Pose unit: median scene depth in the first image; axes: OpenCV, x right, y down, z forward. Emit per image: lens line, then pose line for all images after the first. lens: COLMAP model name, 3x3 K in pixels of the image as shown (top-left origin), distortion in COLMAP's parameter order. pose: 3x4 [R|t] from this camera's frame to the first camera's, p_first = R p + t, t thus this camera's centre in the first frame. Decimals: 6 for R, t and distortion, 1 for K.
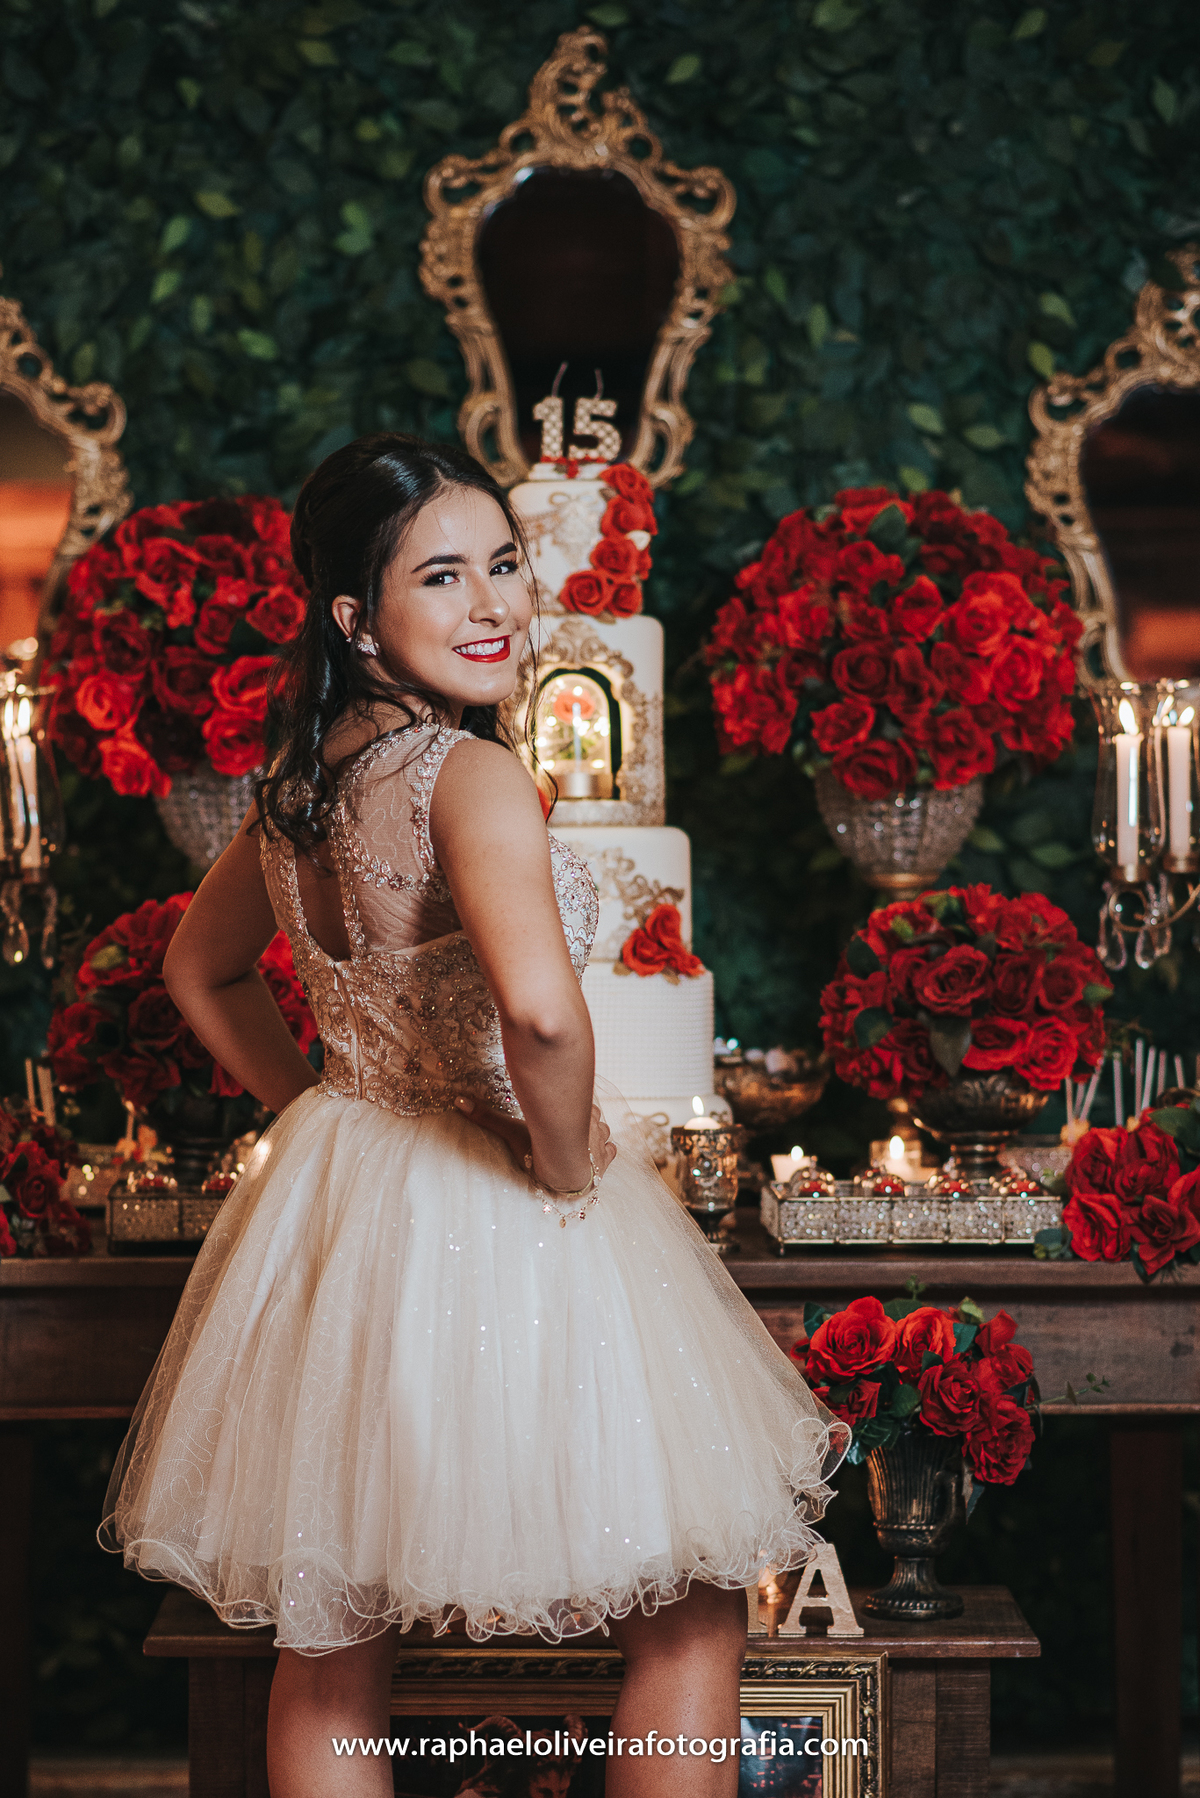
lens RADIAL K [[3738.2, 0, 600.0], [0, 3738.2, 899.0], [0, 0, 1]] dist [0.028825, 0.364258]
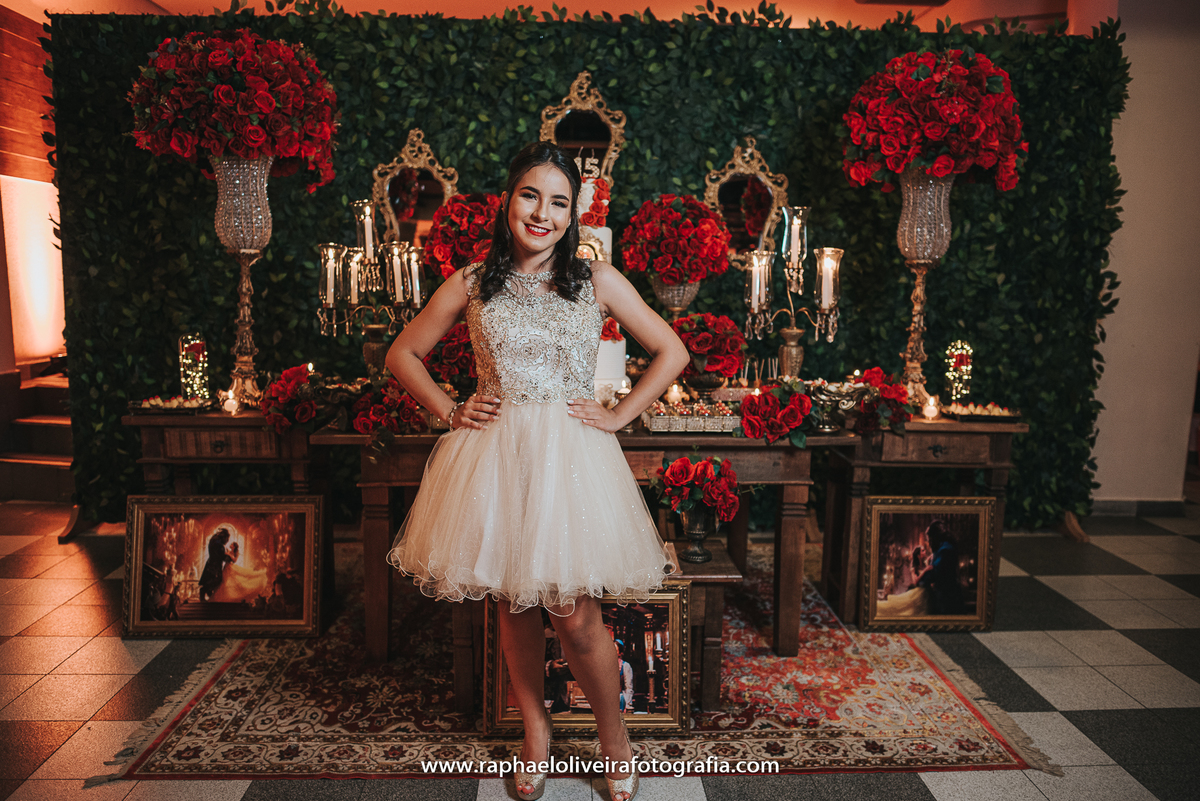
lens RADIAL K [[832.4, 0, 596.9], [0, 832.4, 401.4], [0, 0, 1]] dist [-0.053979, 0.004806]
pose [[0.999737, 0.011715, 0.019706, -0.005227], [-0.013880, 0.993436, 0.113547, -0.005060], [-0.018246, -0.113791, 0.993337, 0.172609]]
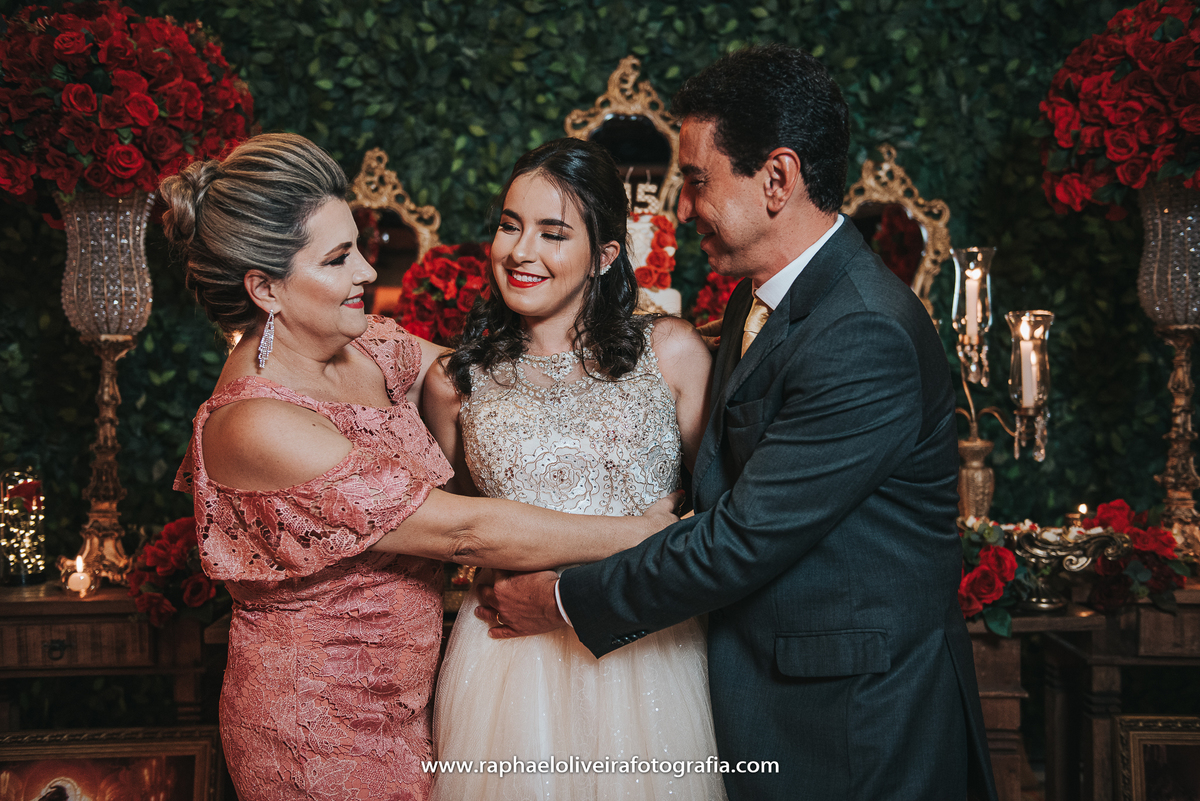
lens RADIAL K [[1284.5, 0, 600.0], [0, 1284.5, 400.5], [0, 0, 1]] dist [0.044343, -0.006839]
pose [[0.999715, -0.008942, -0.022122, -0.007763], [0.008757, 0.999926, -0.008479, -0.005555], [0.022196, 0.008282, 0.999719, 0.183481]]
